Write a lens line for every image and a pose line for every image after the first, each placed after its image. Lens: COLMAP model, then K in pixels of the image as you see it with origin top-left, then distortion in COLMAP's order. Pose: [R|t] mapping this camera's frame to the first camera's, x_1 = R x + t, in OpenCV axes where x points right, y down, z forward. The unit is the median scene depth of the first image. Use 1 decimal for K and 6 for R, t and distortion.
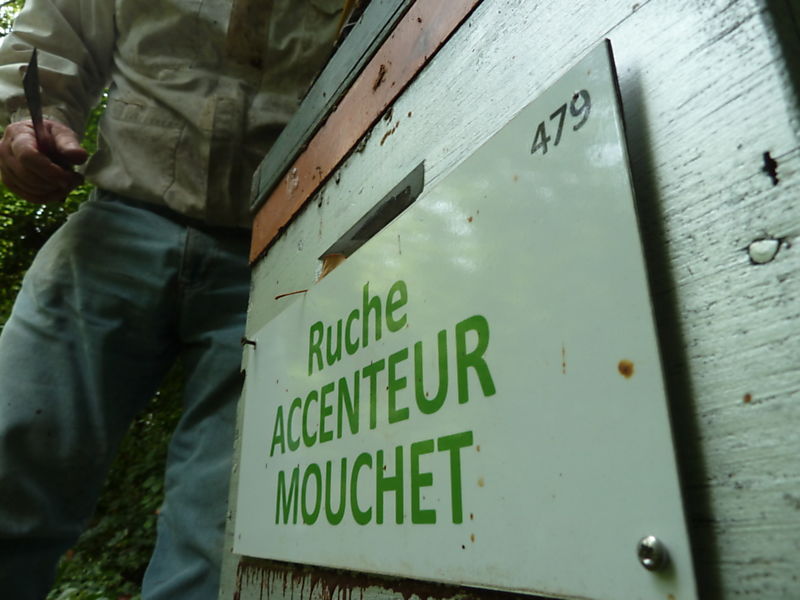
lens RADIAL K [[599.5, 0, 397.6], [0, 599.5, 299.2], [0, 0, 1]] dist [-0.038108, -0.003923]
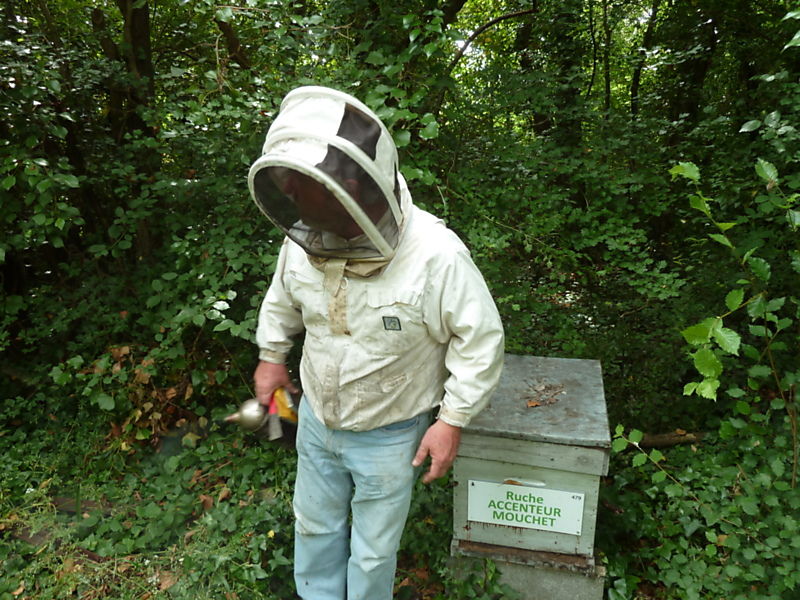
lens RADIAL K [[599.5, 0, 402.3], [0, 599.5, 293.7], [0, 0, 1]] dist [-0.038108, -0.003923]
pose [[0.698441, -0.251165, 0.670146, -5.212660], [-0.226970, 0.810316, 0.540253, -5.370758], [-0.678723, -0.529438, 0.508951, -0.152732]]
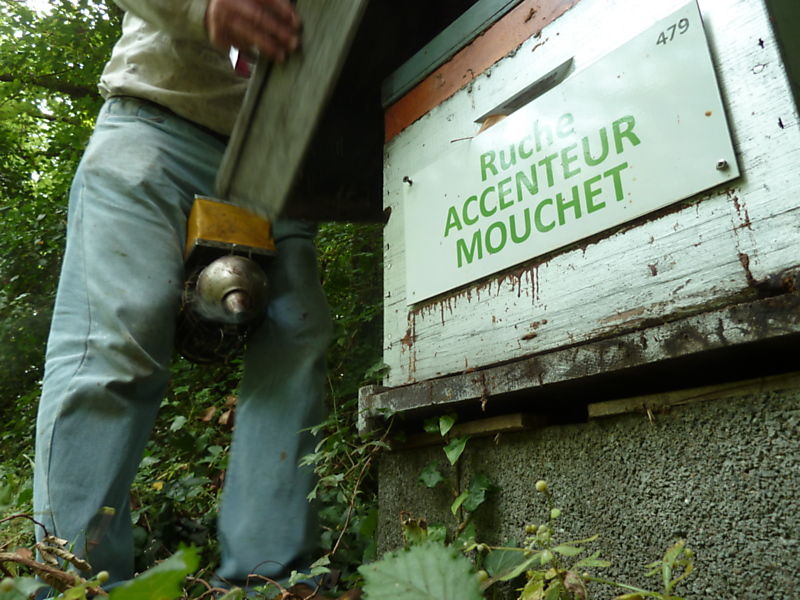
lens RADIAL K [[599.5, 0, 398.7], [0, 599.5, 302.4], [0, 0, 1]] dist [-0.038108, -0.003923]
pose [[0.986906, 0.034496, 0.157561, -0.861334], [-0.040615, 0.998534, 0.035780, 0.564258], [-0.156096, -0.041710, 0.986861, -0.917717]]
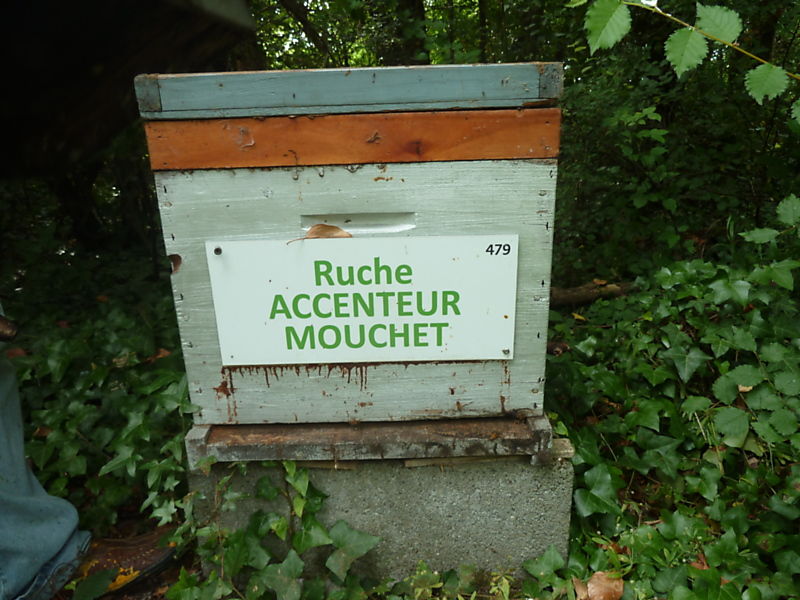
lens RADIAL K [[599.5, 0, 404.7], [0, 599.5, 300.7], [0, 0, 1]] dist [-0.038108, -0.003923]
pose [[0.496779, -0.322721, 0.805644, -2.146752], [-0.288564, 0.814056, 0.504027, -1.215478], [-0.818500, -0.482870, 0.311280, 0.151359]]
